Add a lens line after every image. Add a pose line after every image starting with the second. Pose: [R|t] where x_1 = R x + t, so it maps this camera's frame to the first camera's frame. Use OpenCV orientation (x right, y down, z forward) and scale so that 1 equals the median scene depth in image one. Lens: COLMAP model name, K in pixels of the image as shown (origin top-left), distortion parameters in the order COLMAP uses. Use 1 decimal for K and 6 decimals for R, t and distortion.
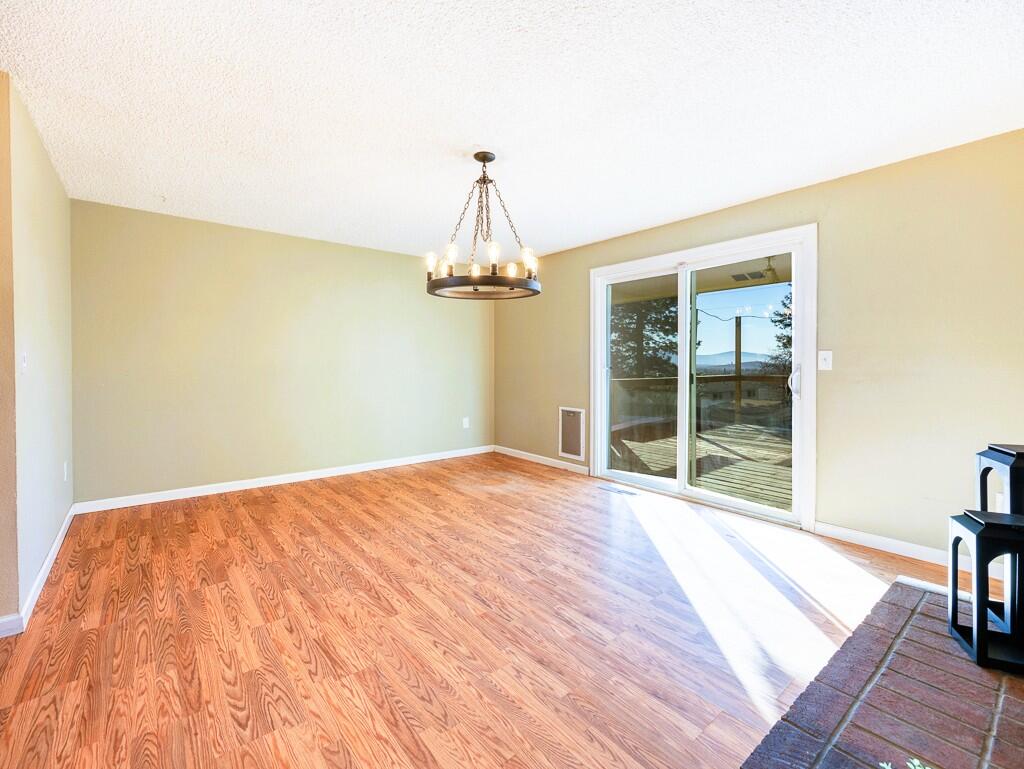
lens RADIAL K [[447.5, 0, 515.2], [0, 447.5, 372.2], [0, 0, 1]] dist [-0.003025, -0.000021]
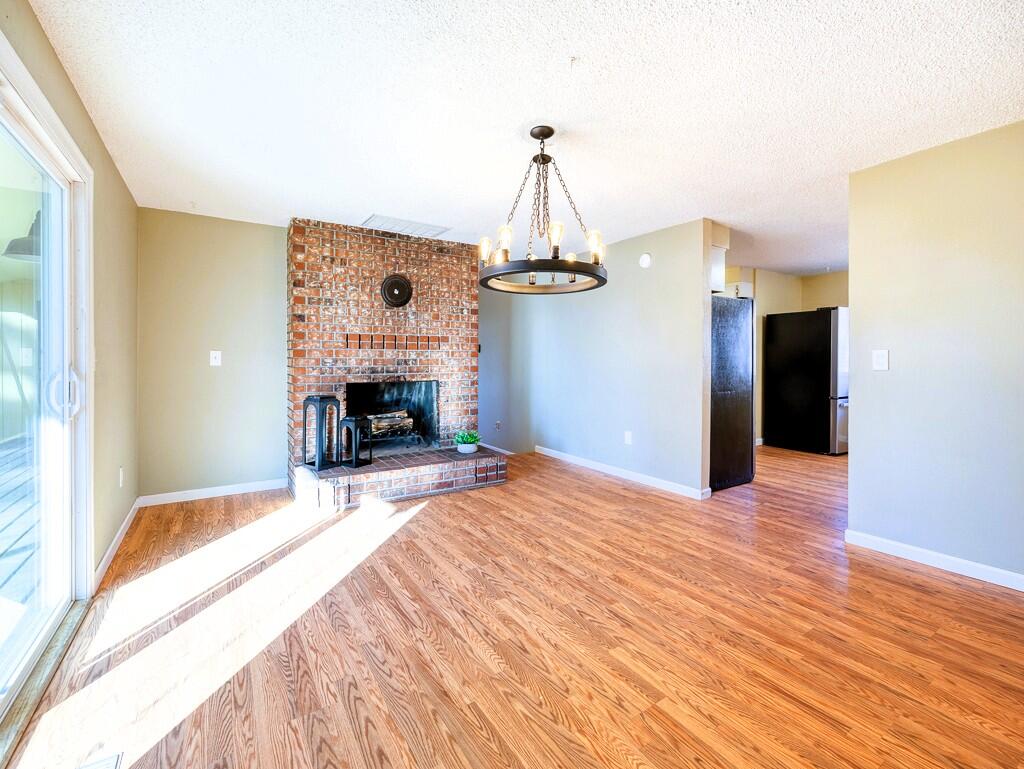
lens RADIAL K [[447.5, 0, 515.2], [0, 447.5, 372.2], [0, 0, 1]] dist [-0.003025, -0.000021]
pose [[-0.994358, -0.005159, 0.105948, -0.130607], [-0.000286, 0.998943, 0.045957, -0.051547], [-0.106073, 0.045667, -0.993309, 2.241376]]
